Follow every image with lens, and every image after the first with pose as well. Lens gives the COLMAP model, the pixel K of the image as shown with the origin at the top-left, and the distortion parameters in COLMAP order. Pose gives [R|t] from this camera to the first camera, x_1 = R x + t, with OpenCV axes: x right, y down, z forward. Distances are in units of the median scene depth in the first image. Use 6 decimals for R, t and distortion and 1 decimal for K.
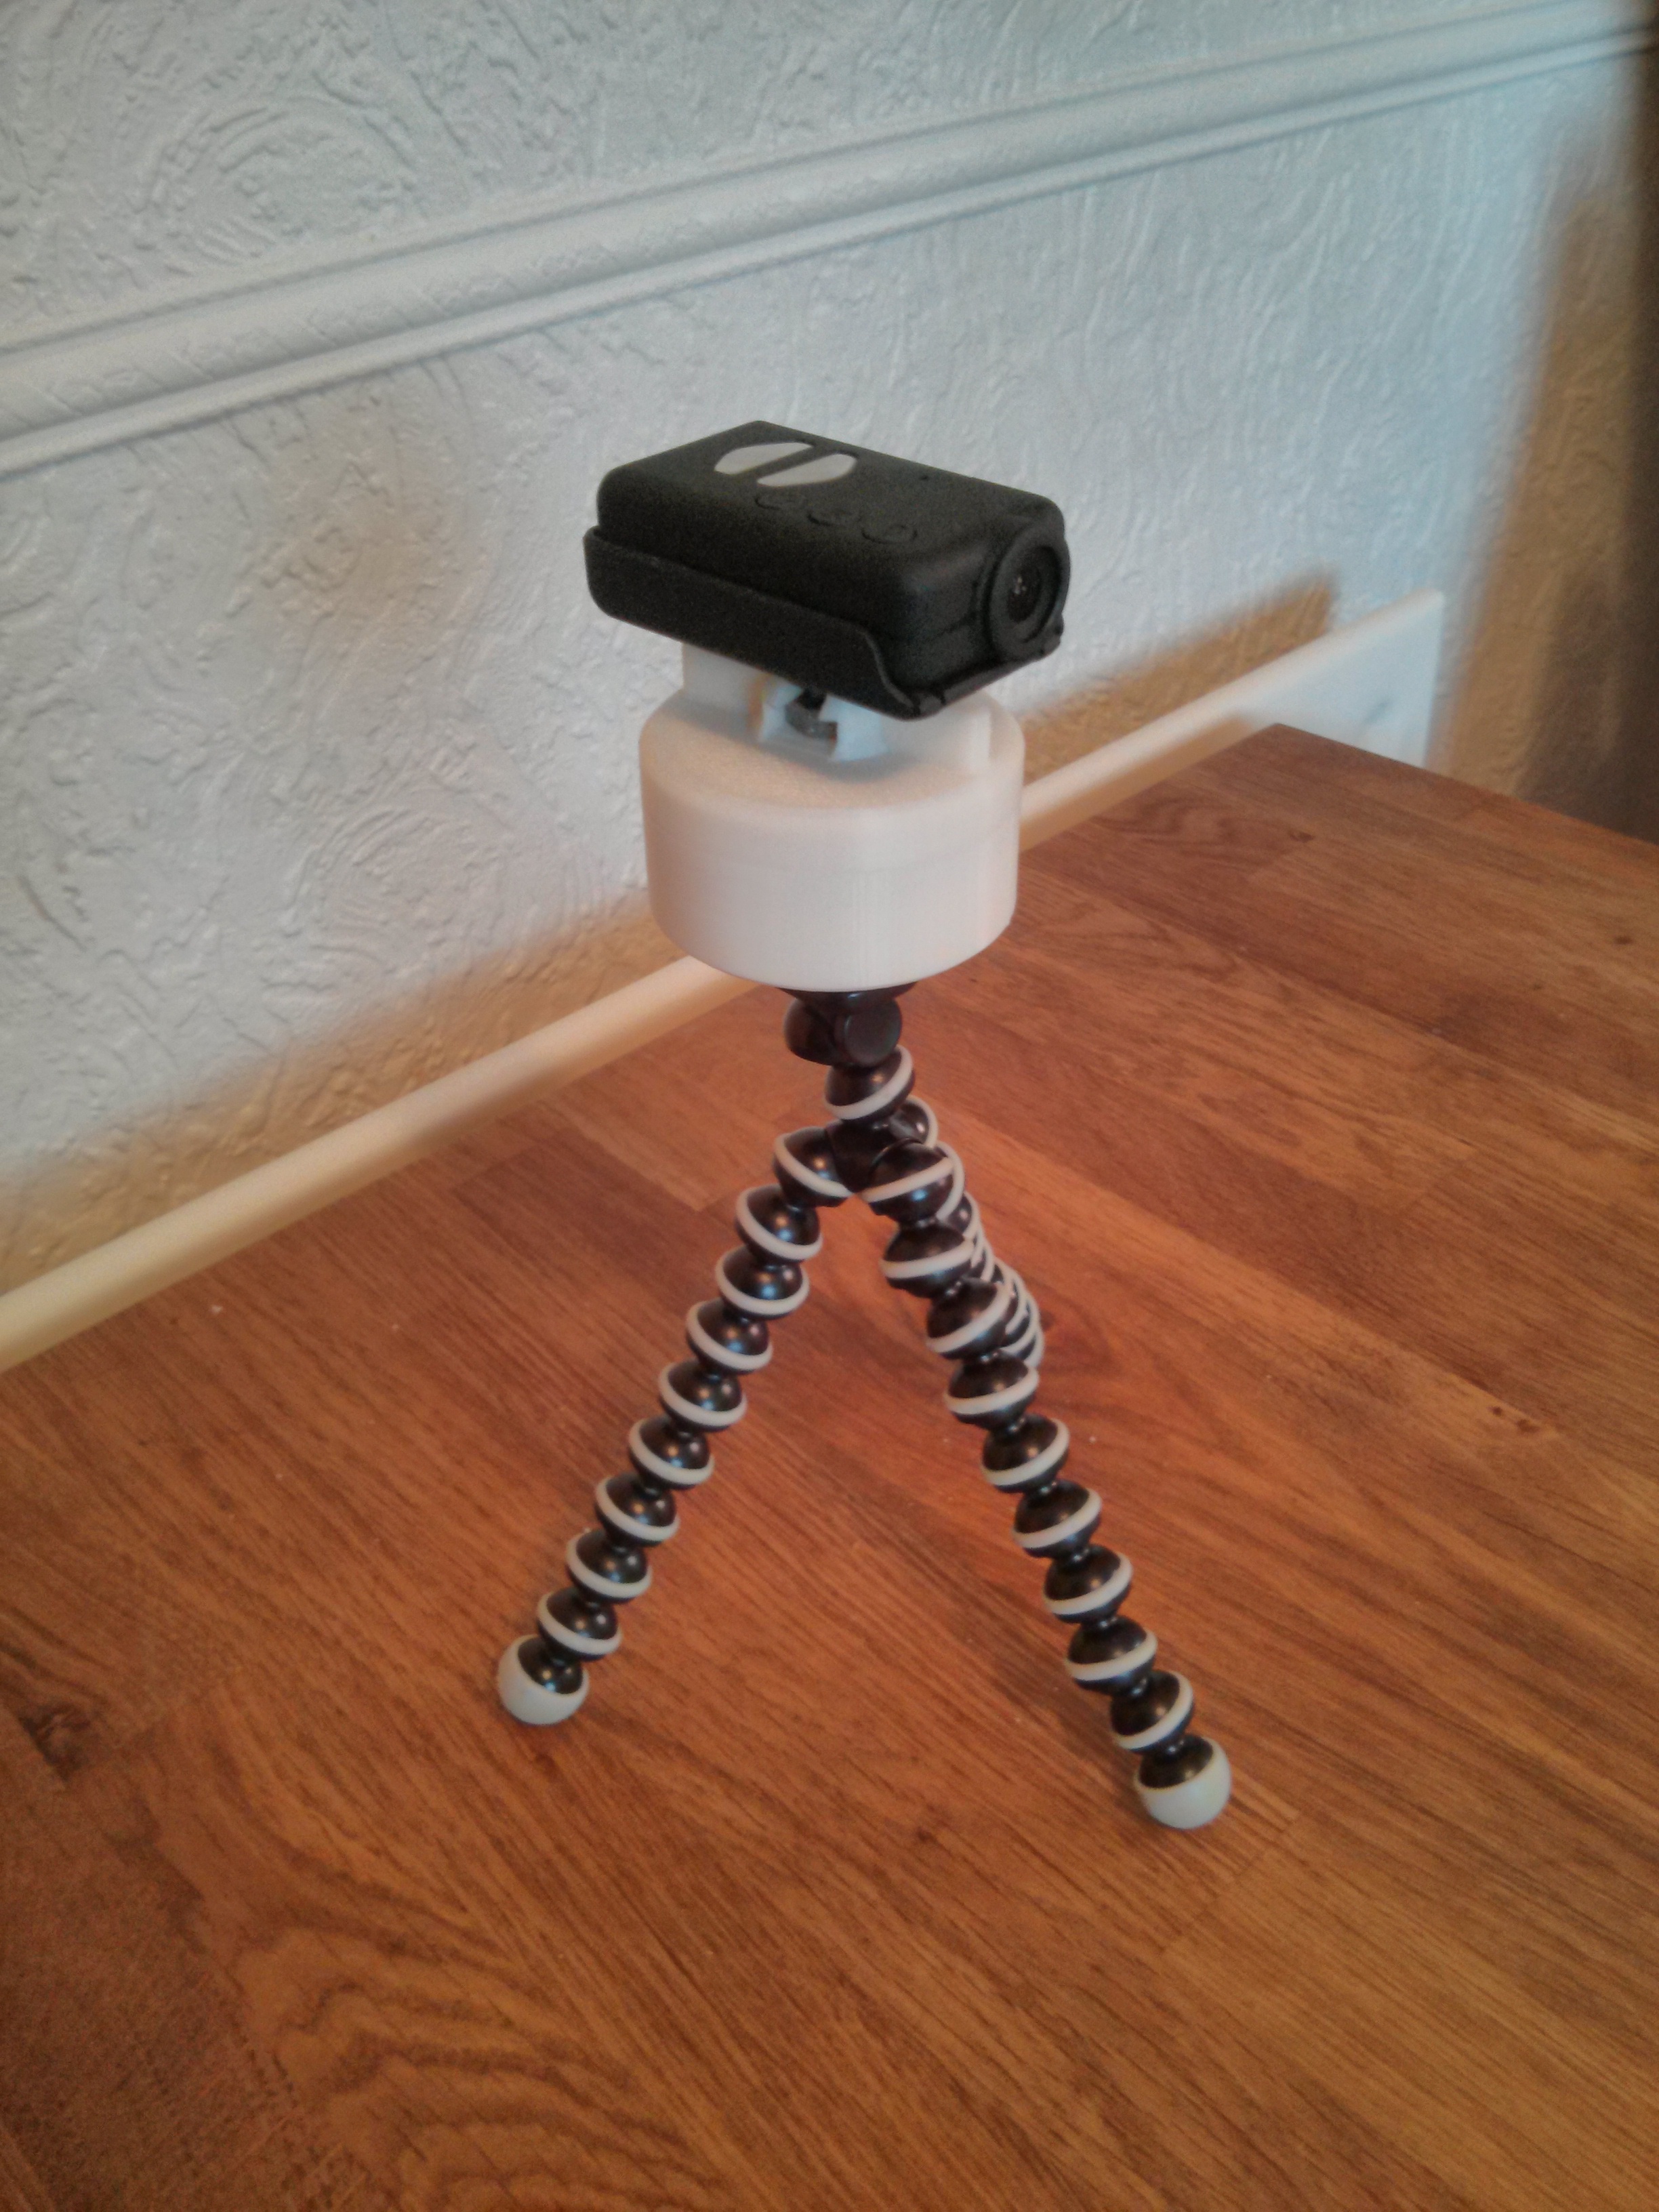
lens RADIAL K [[1965.2, 0, 910.2], [0, 1965.2, 1104.1], [0, 0, 1]] dist [0.089047, -0.343710]
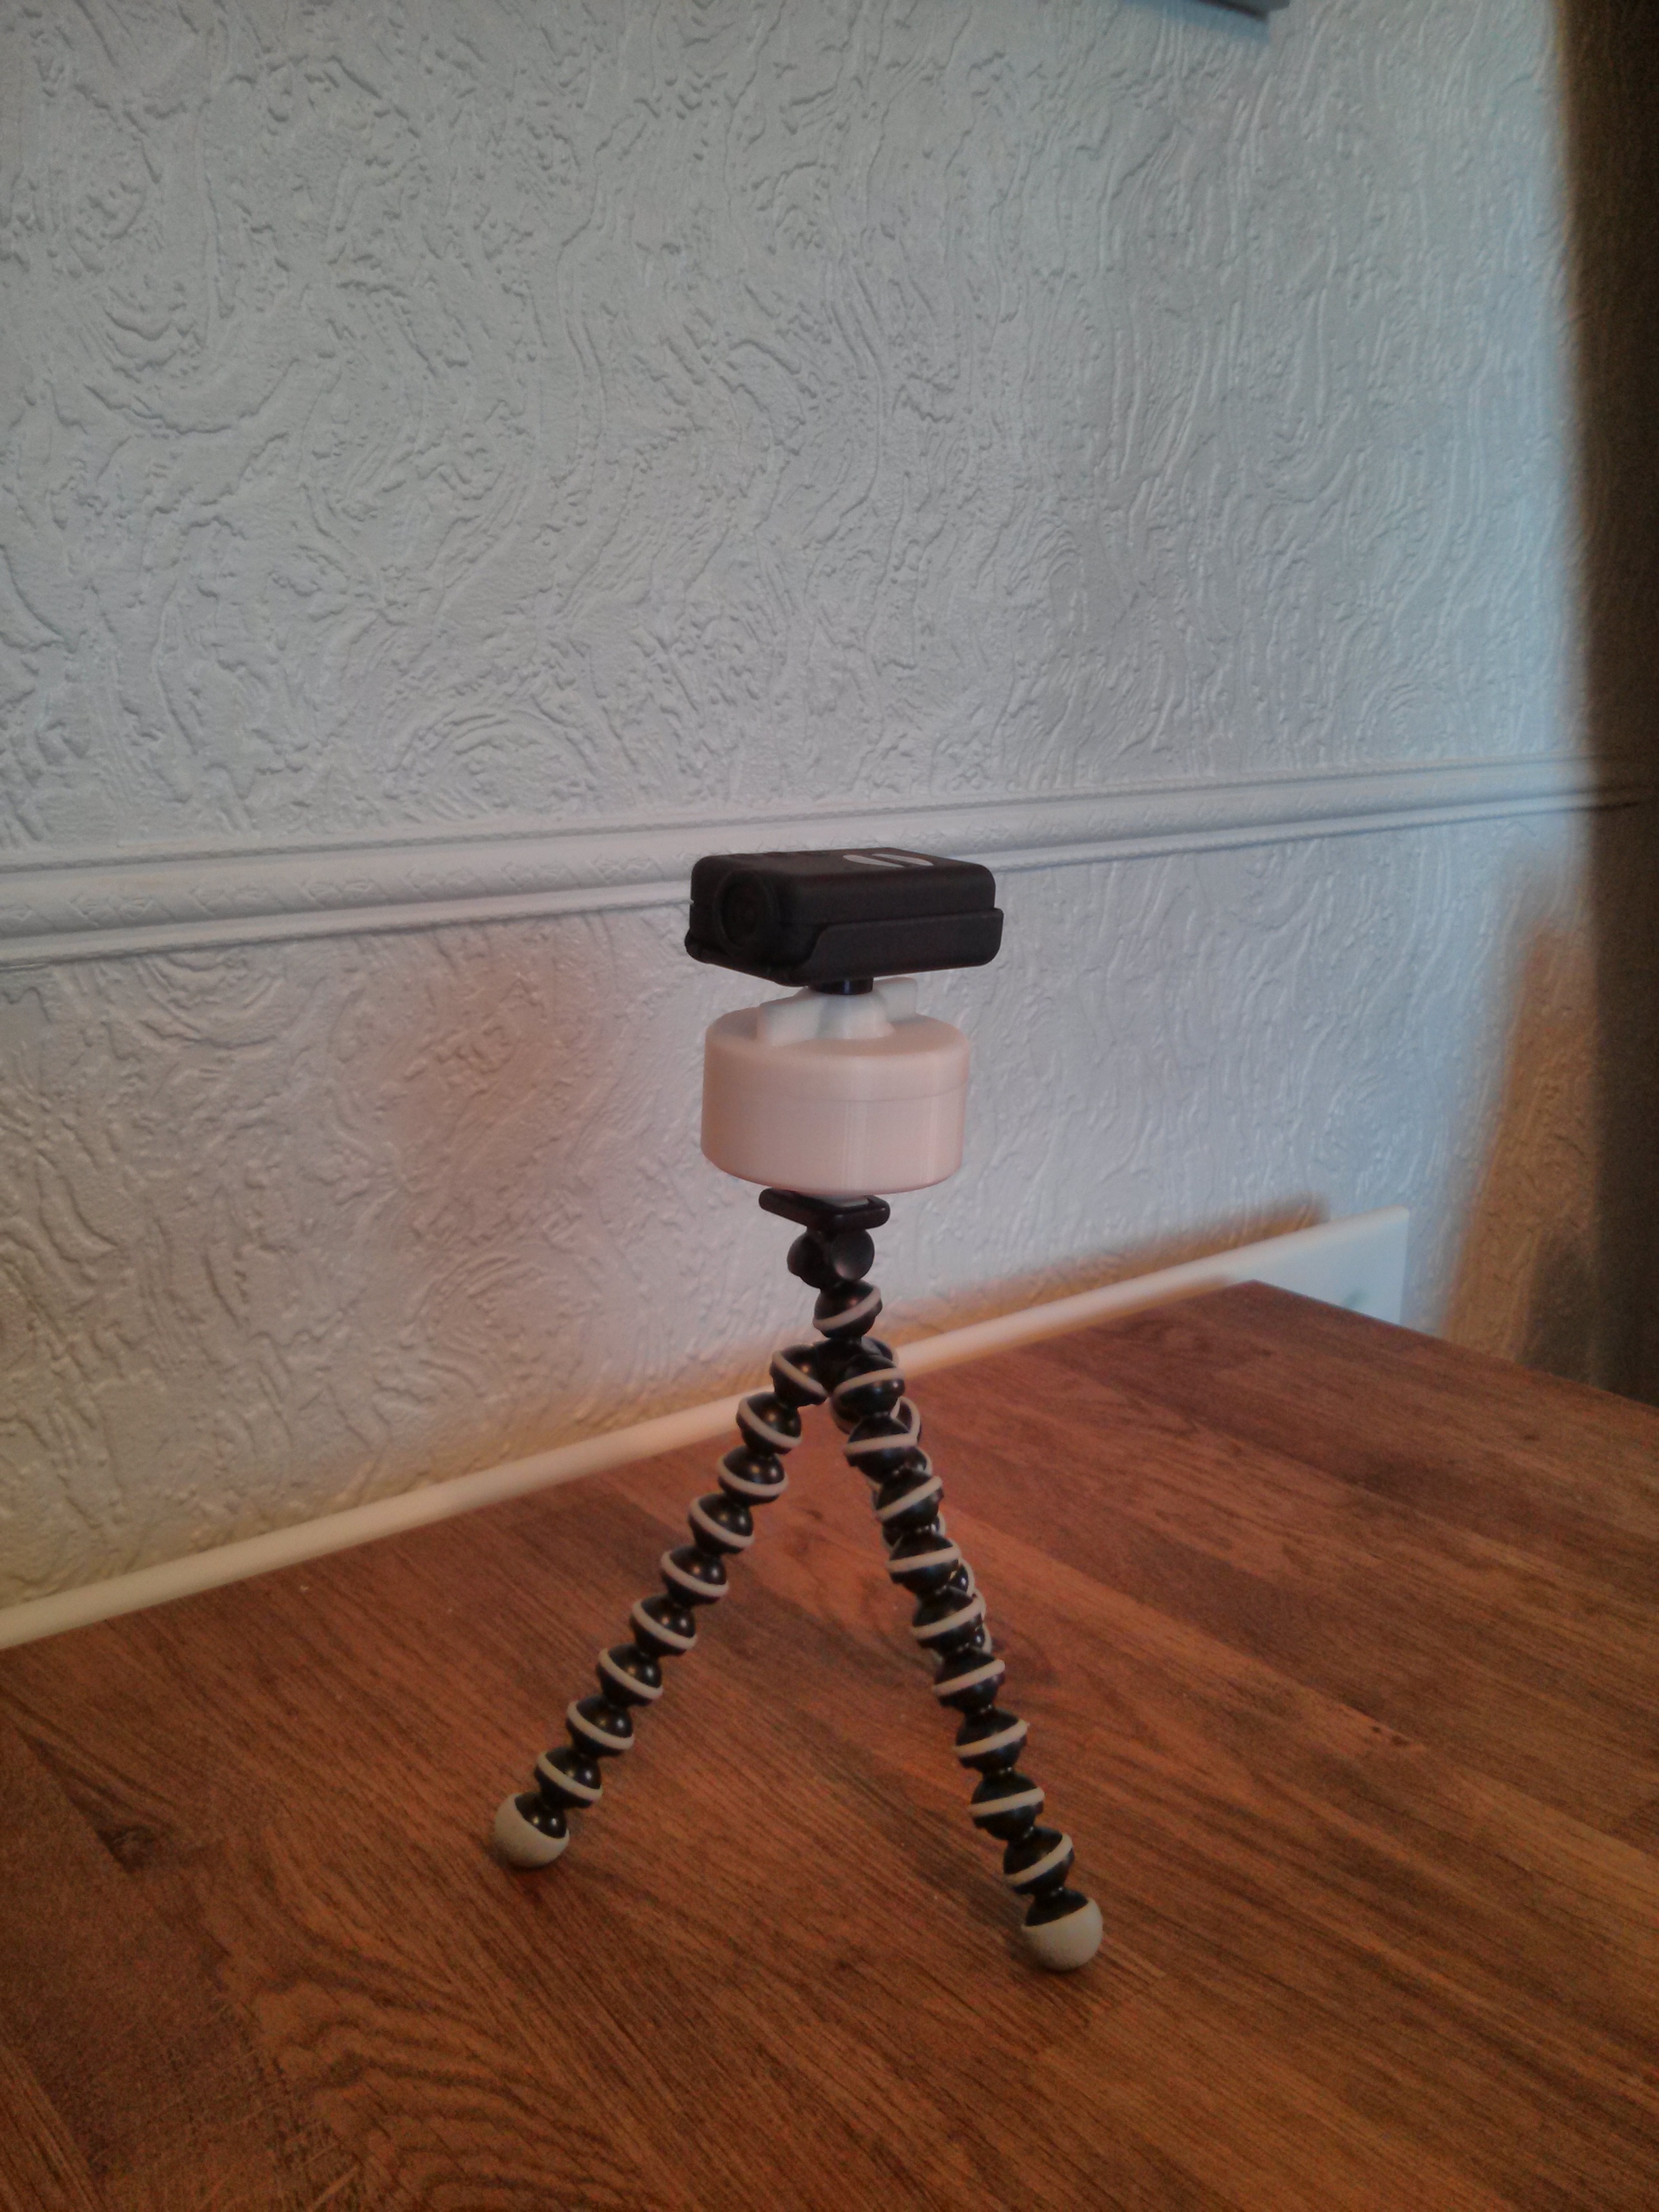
lens RADIAL K [[1913.6, 0, 920.5], [0, 1913.6, 1107.8], [0, 0, 1]] dist [0.096905, -0.337875]
pose [[0.996696, 0.069633, -0.041807, 0.042485], [-0.079906, 0.932877, -0.351219, 0.194037], [0.014544, 0.353400, 0.935359, -0.163172]]
